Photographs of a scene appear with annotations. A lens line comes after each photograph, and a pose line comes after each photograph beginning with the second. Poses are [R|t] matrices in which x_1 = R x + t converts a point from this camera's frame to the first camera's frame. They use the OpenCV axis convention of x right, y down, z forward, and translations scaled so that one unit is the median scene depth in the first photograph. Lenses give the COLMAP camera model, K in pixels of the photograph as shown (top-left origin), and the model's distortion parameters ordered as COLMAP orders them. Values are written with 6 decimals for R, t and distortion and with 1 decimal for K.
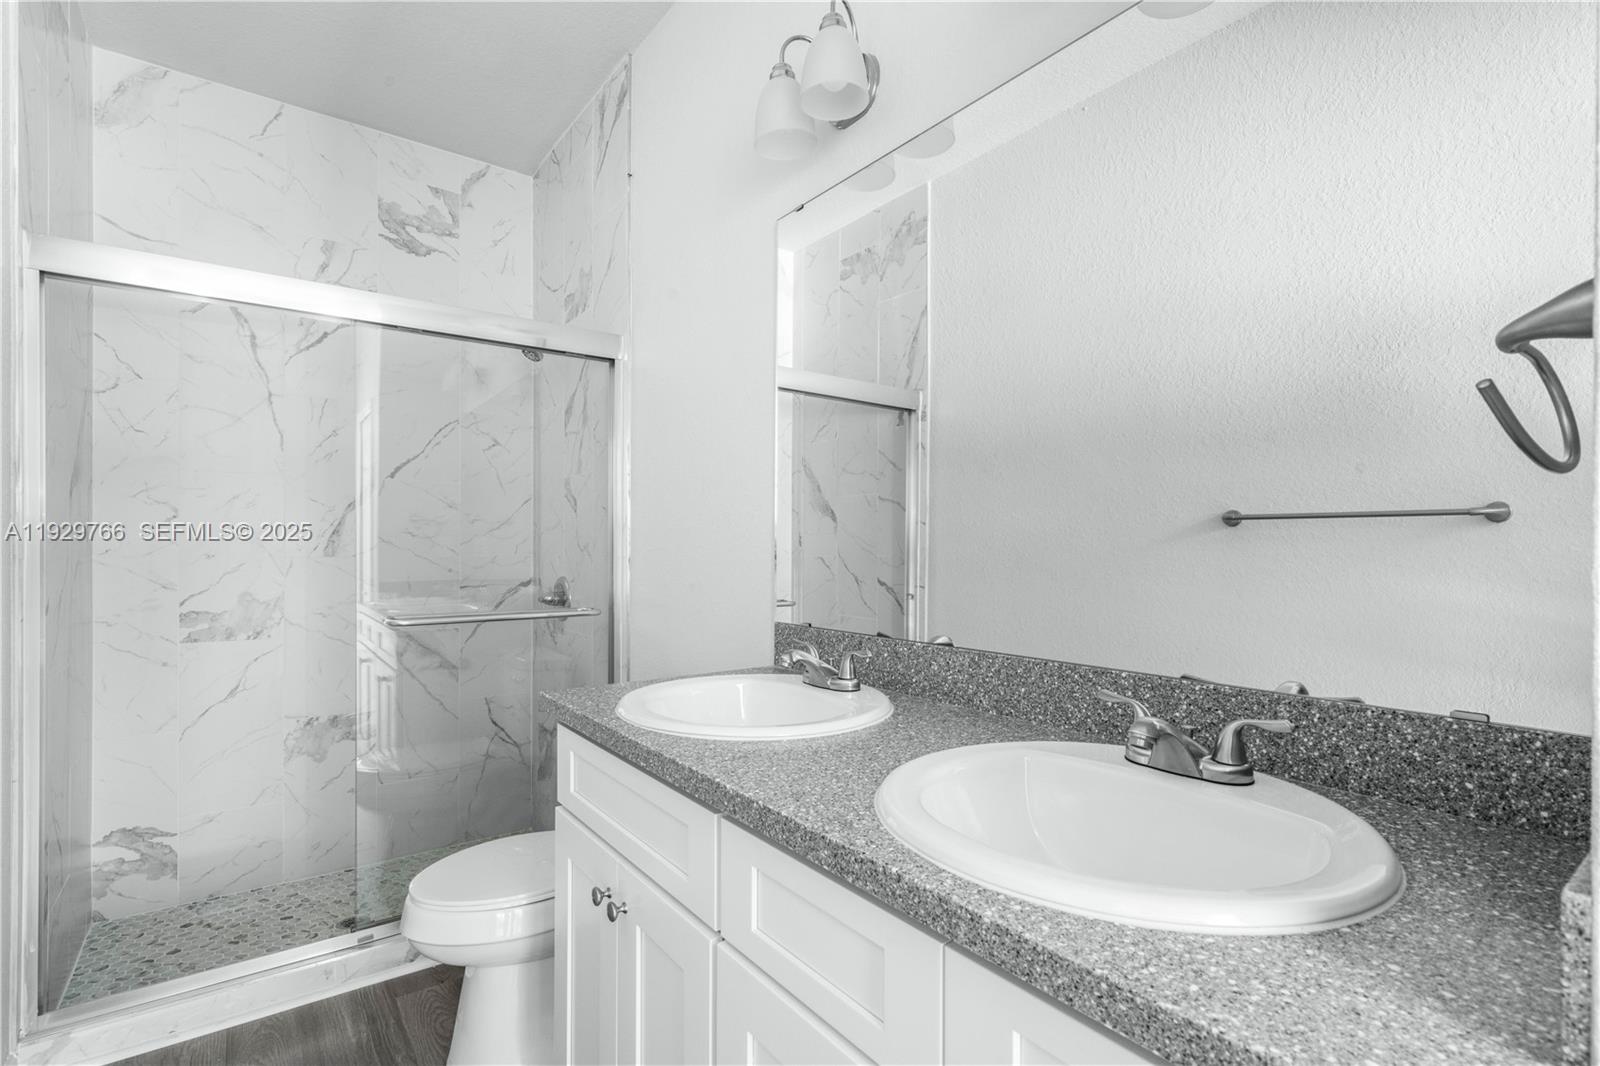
lens RADIAL K [[756.3, 0, 800.5], [0, 756.3, 554.1], [0, 0, 1]] dist [0.007855, -0.000505]
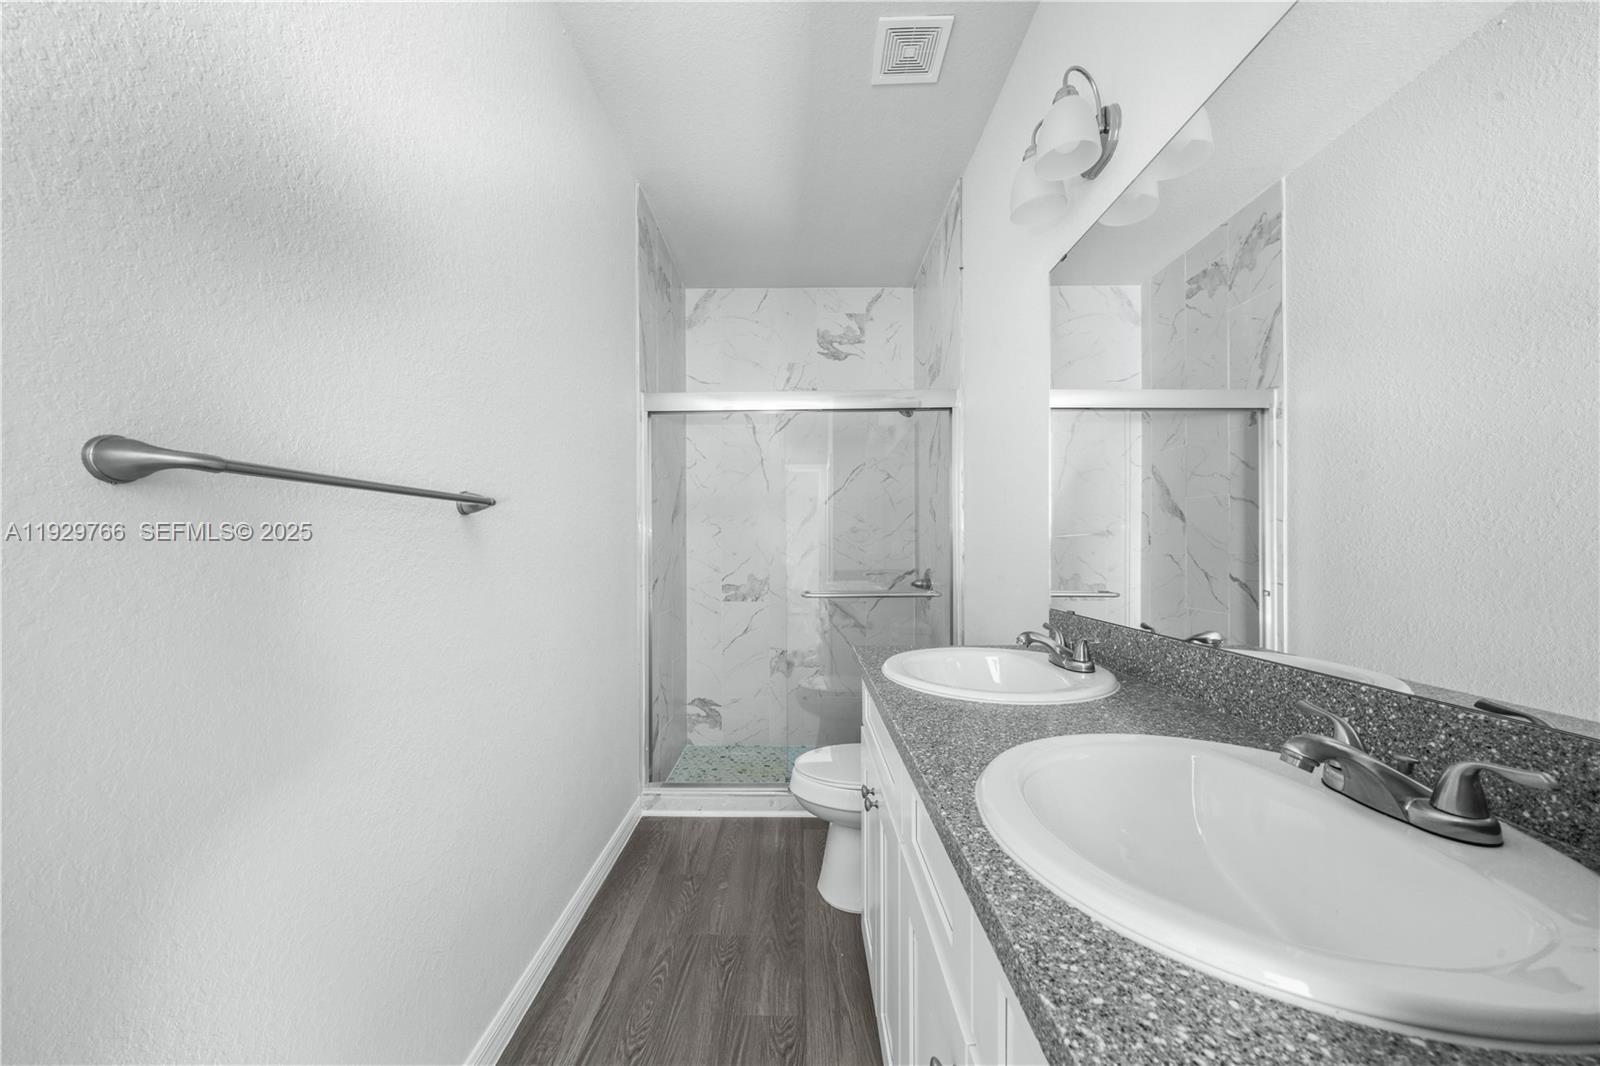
lens RADIAL K [[556.3, 0, 796.6], [0, 556.3, 551.7], [0, 0, 1]] dist [-0.000470, -0.000114]
pose [[0.800662, -0.002693, -0.599111, 0.125358], [0.002522, 0.999996, -0.001124, -0.000056], [0.599112, -0.000611, 0.800665, 0.040363]]
